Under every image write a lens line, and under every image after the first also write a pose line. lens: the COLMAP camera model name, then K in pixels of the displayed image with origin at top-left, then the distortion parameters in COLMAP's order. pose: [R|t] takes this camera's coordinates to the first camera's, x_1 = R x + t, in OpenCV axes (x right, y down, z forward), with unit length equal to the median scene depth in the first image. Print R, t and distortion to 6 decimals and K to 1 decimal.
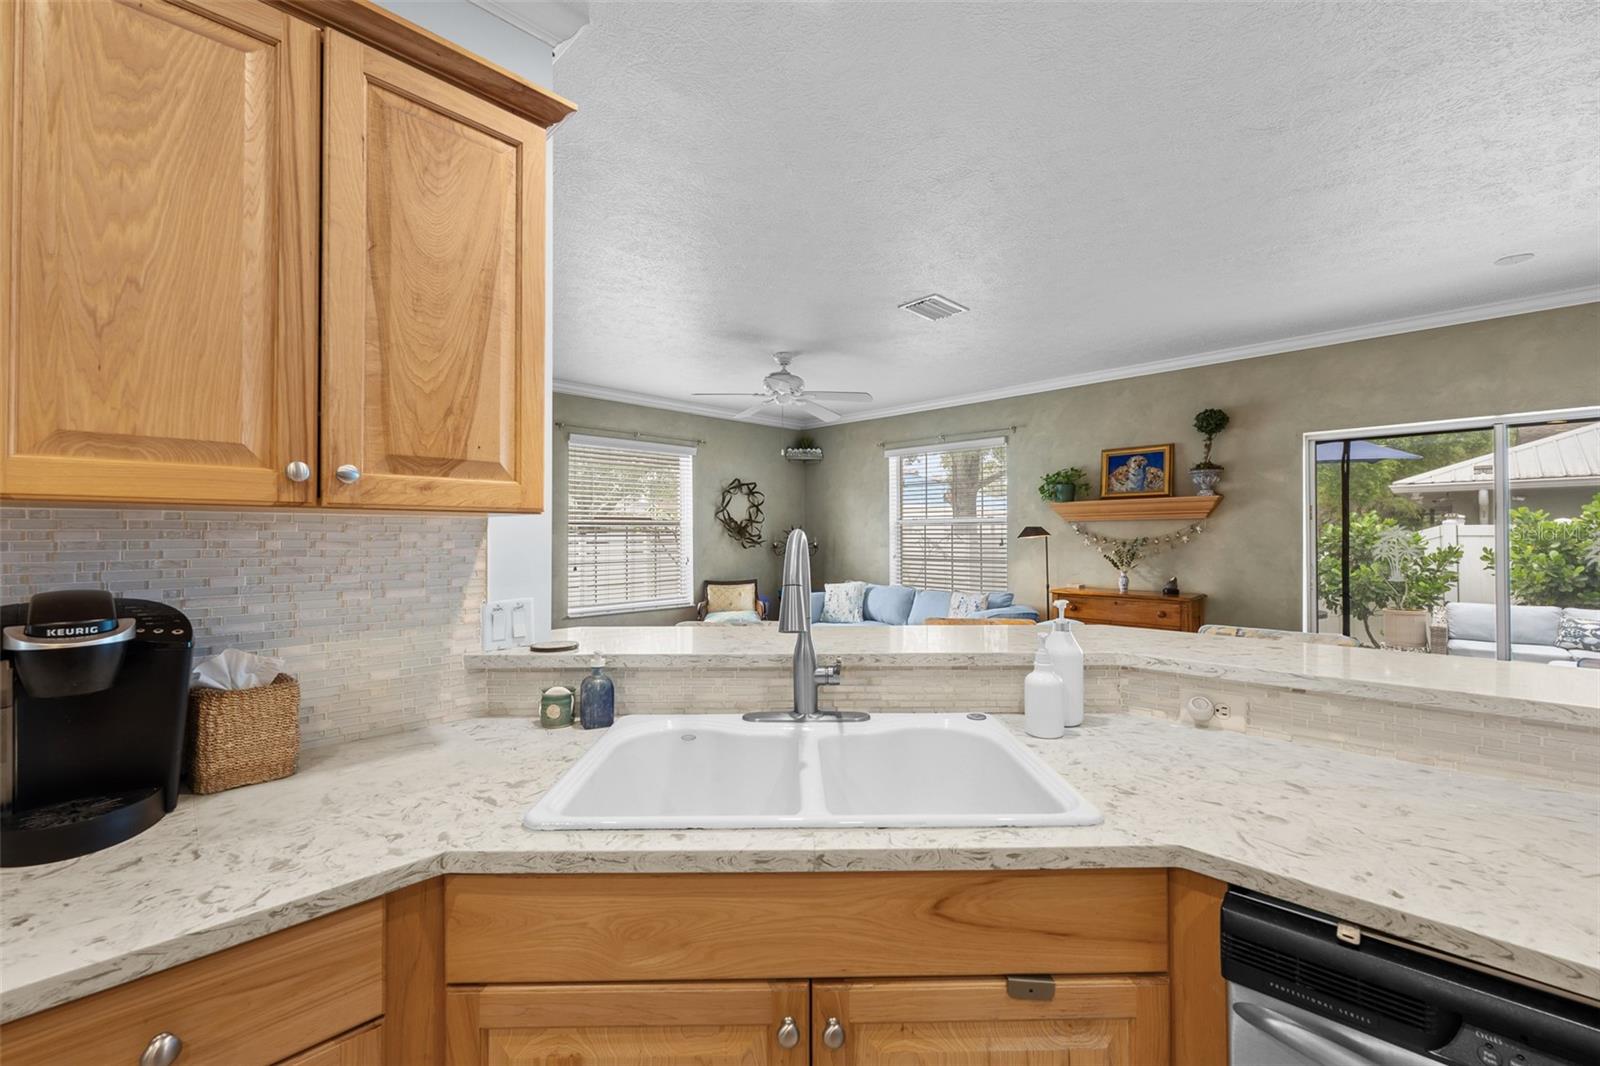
lens RADIAL K [[640.5, 0, 795.3], [0, 640.5, 541.4], [0, 0, 1]] dist [-0.000256, -0.000347]
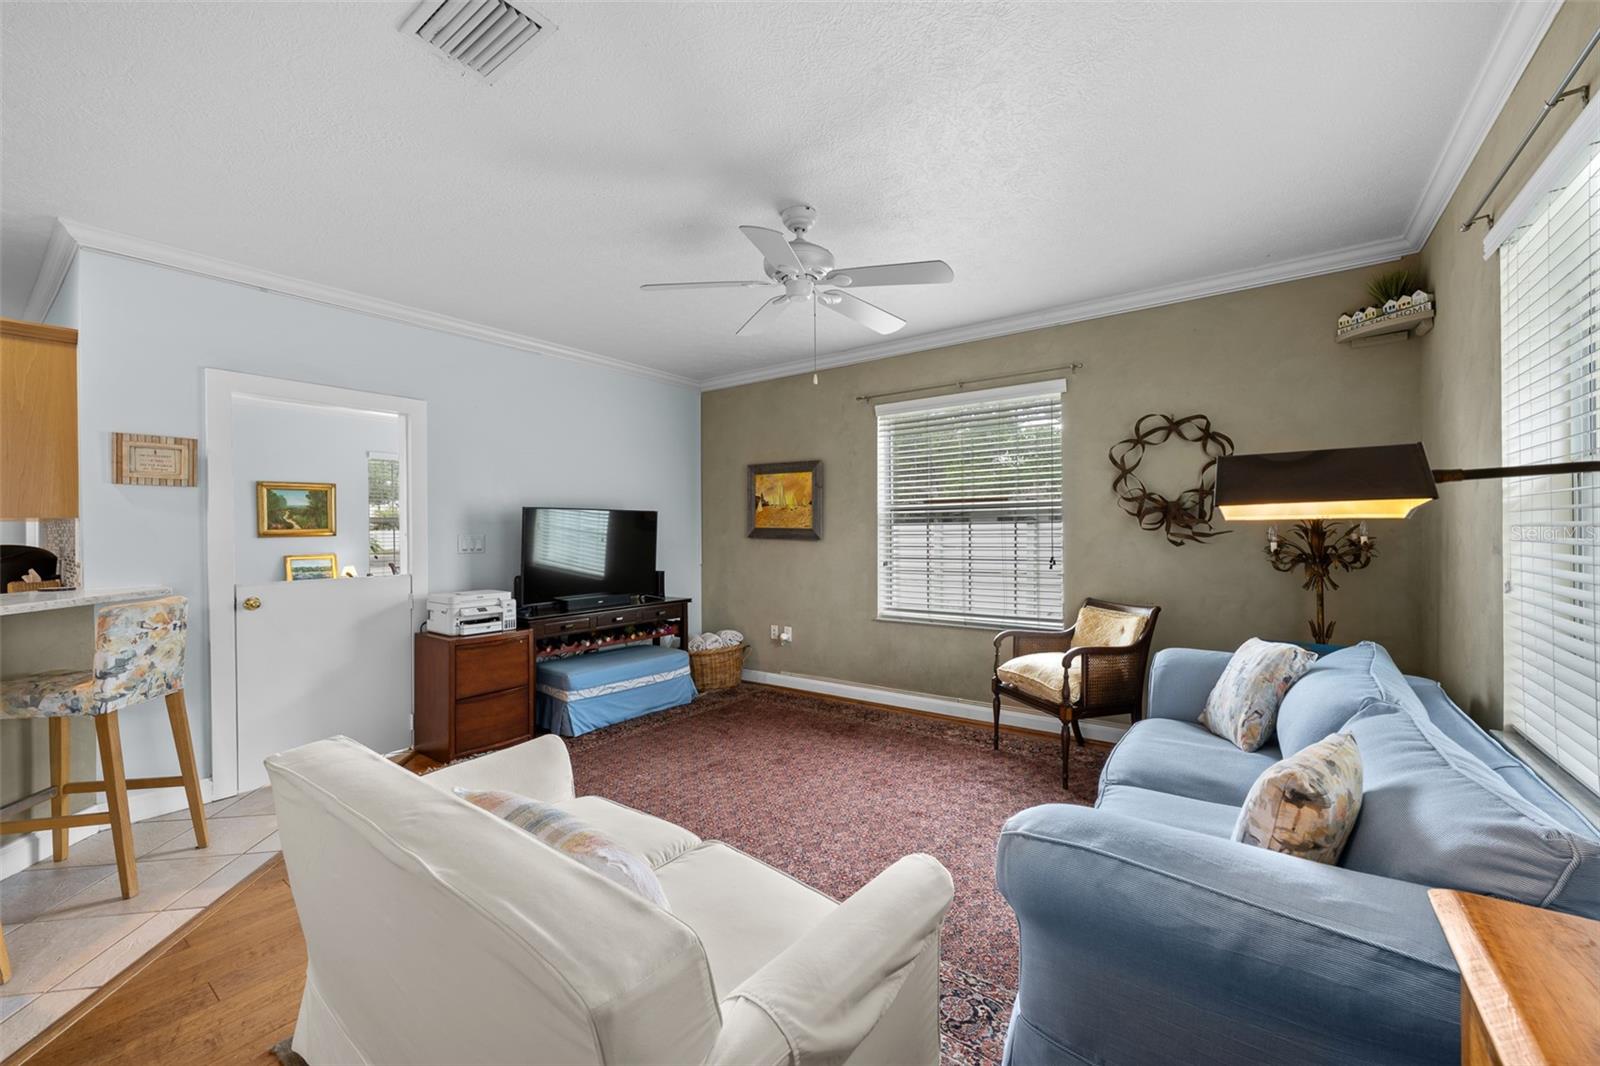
lens RADIAL K [[640.5, 0, 804.6], [0, 640.5, 531.8], [0, 0, 1]] dist [-0.000256, -0.000347]
pose [[0.154799, 0.003700, -0.987939, 0.572023], [-0.002832, 0.999991, 0.003301, -0.002290], [0.987942, 0.002287, 0.154809, 0.929637]]
